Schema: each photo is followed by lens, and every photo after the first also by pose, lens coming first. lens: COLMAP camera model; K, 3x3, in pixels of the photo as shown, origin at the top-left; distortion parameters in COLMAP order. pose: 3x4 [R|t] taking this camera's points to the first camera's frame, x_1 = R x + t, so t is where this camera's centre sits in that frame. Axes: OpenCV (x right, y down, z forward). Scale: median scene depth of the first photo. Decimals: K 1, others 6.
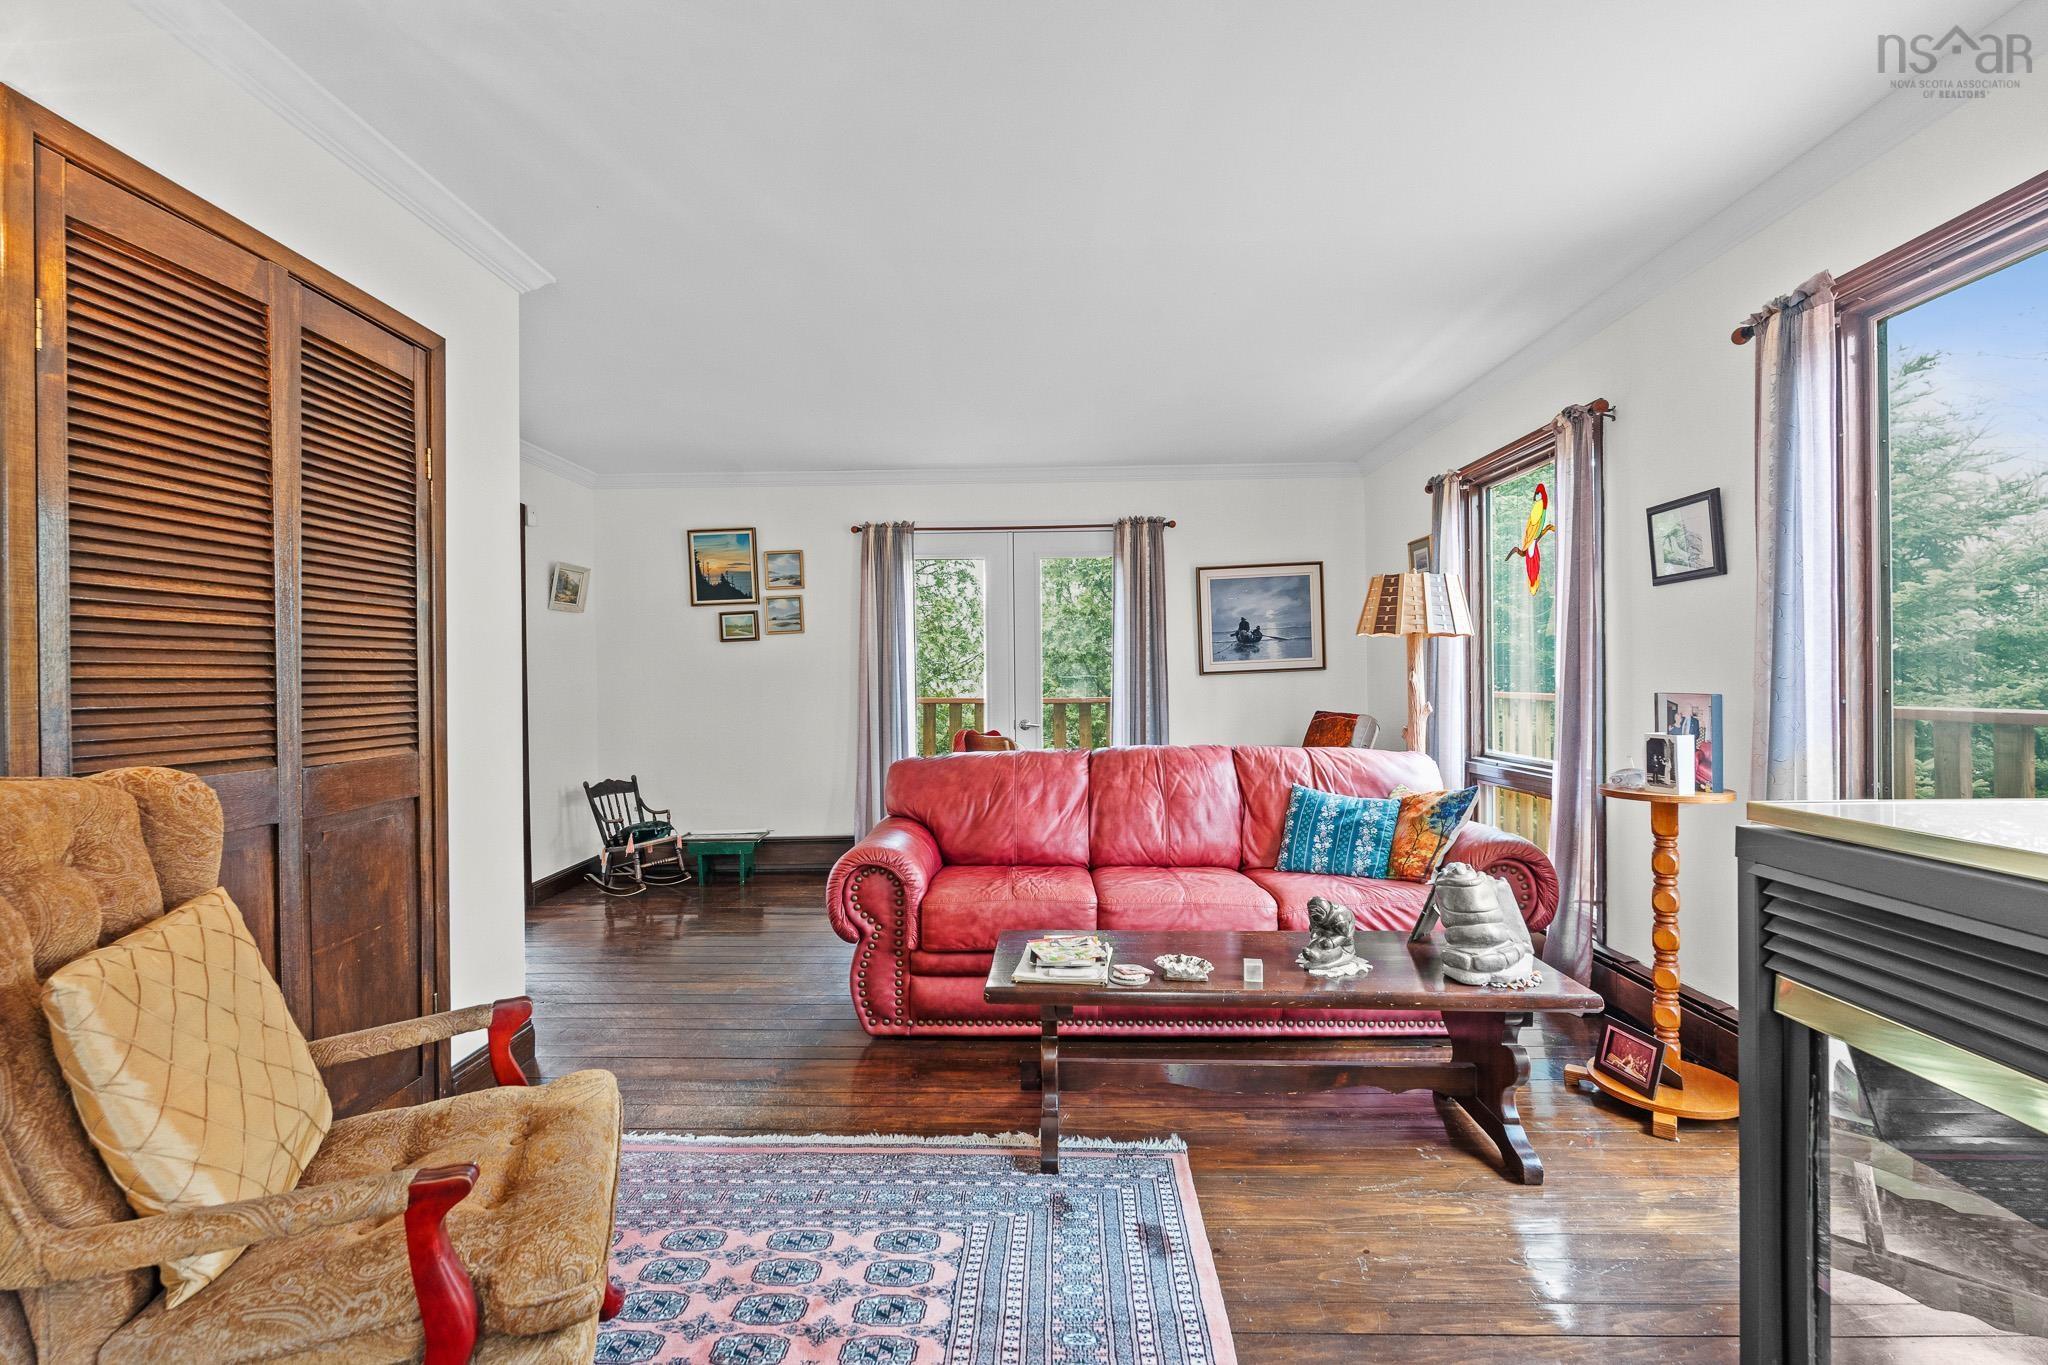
lens RADIAL K [[897.8, 0, 1020.3], [0, 897.8, 686.0], [0, 0, 1]] dist [-0.002340, -0.000123]
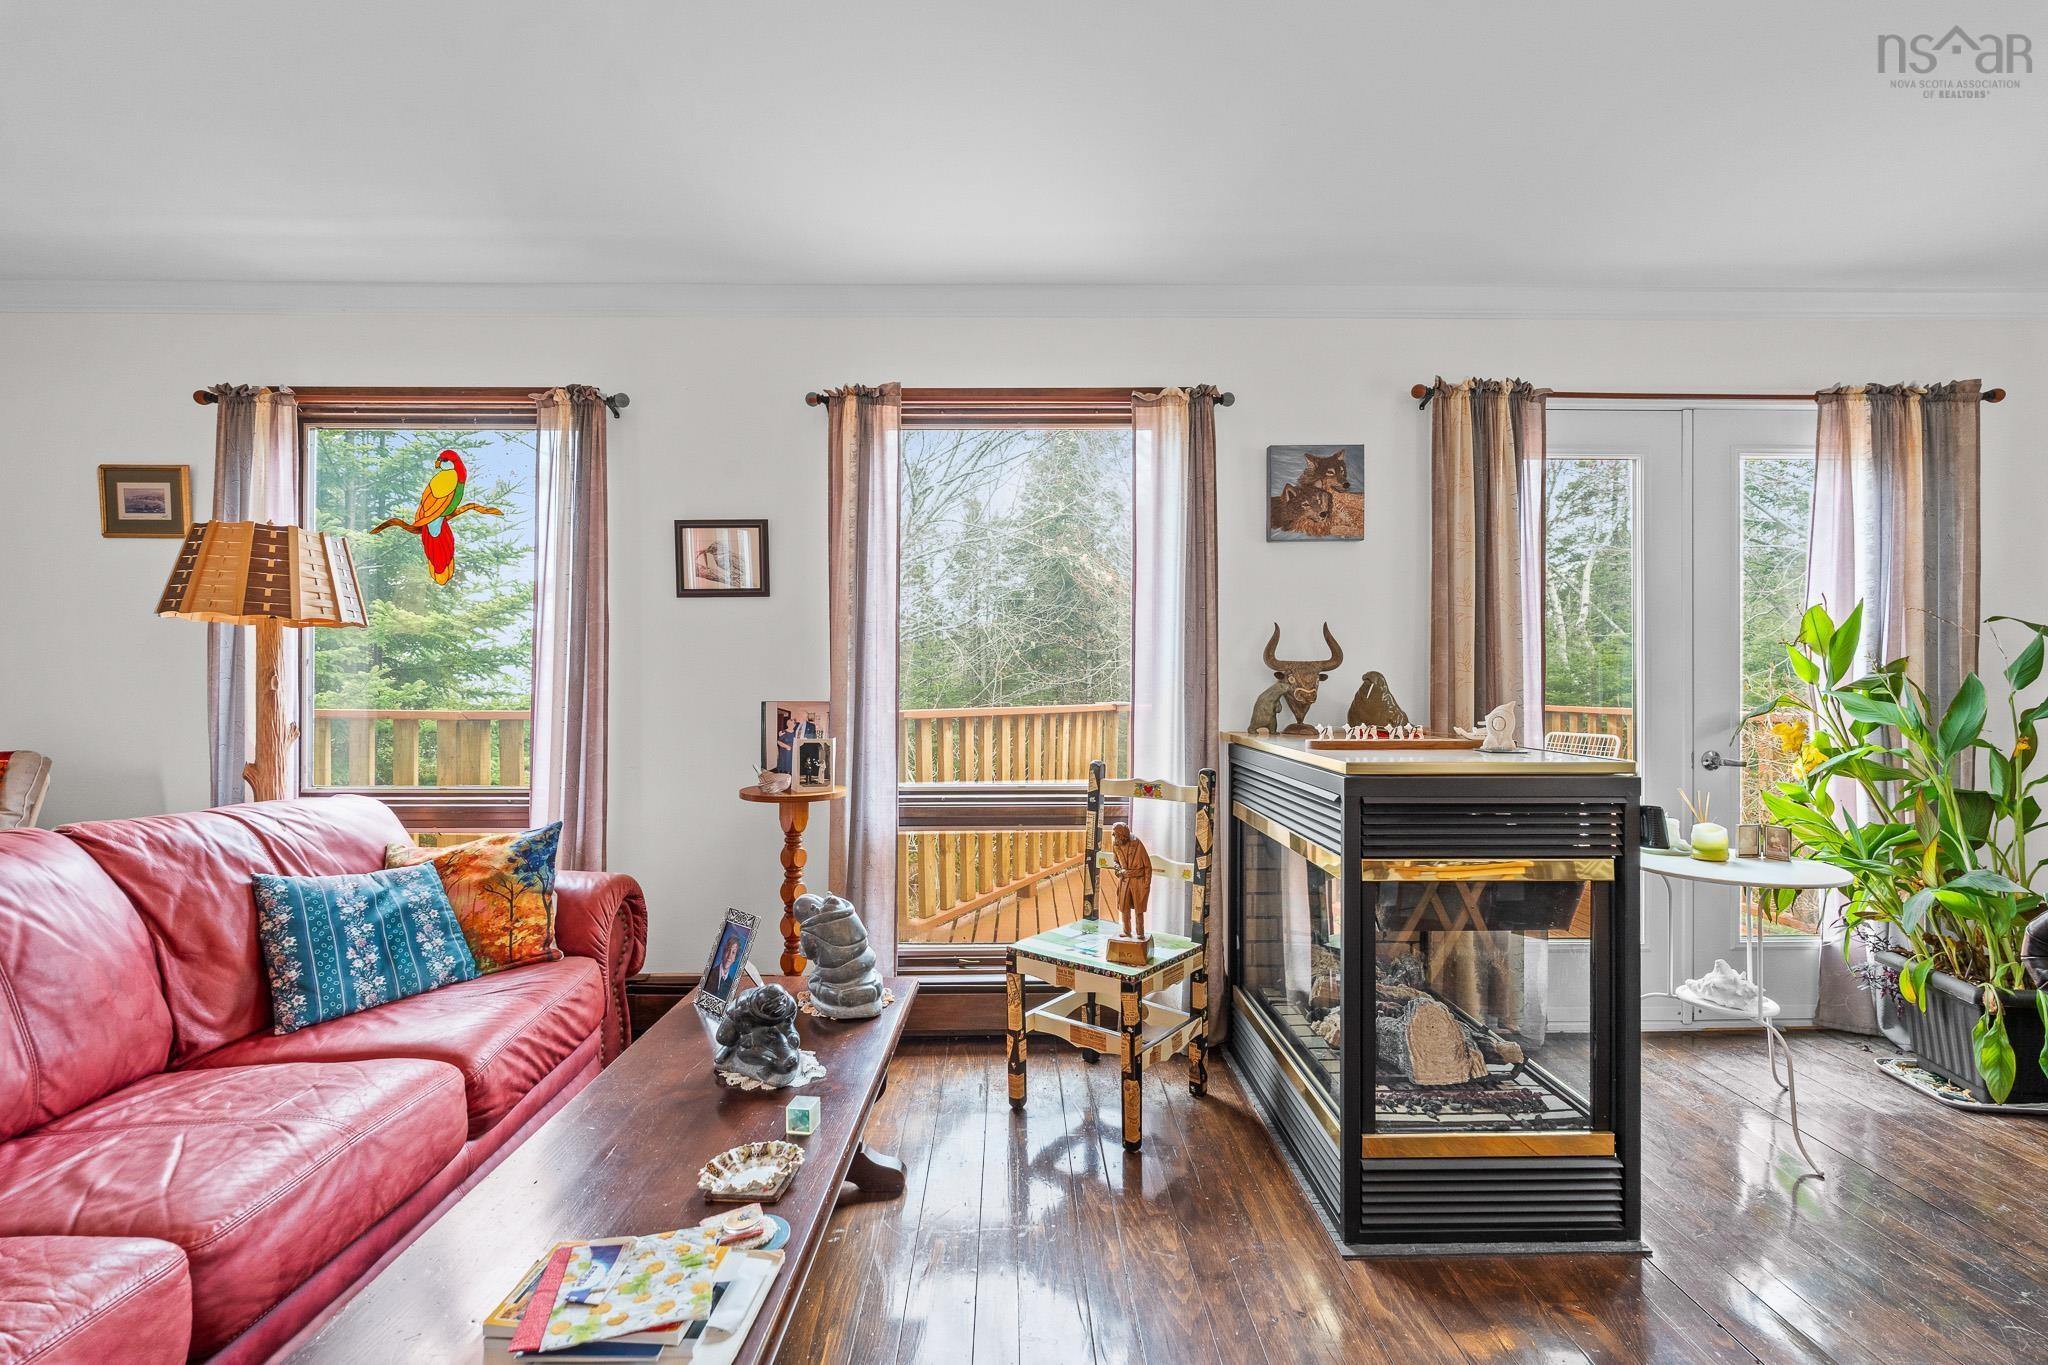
lens RADIAL K [[897.8, 0, 1020.3], [0, 897.8, 686.0], [0, 0, 1]] dist [-0.002340, -0.000123]
pose [[-0.039634, 0.004587, 0.999204, -0.302027], [0.006745, 0.999968, -0.004323, -0.003353], [-0.999192, 0.006568, -0.039663, 0.603020]]
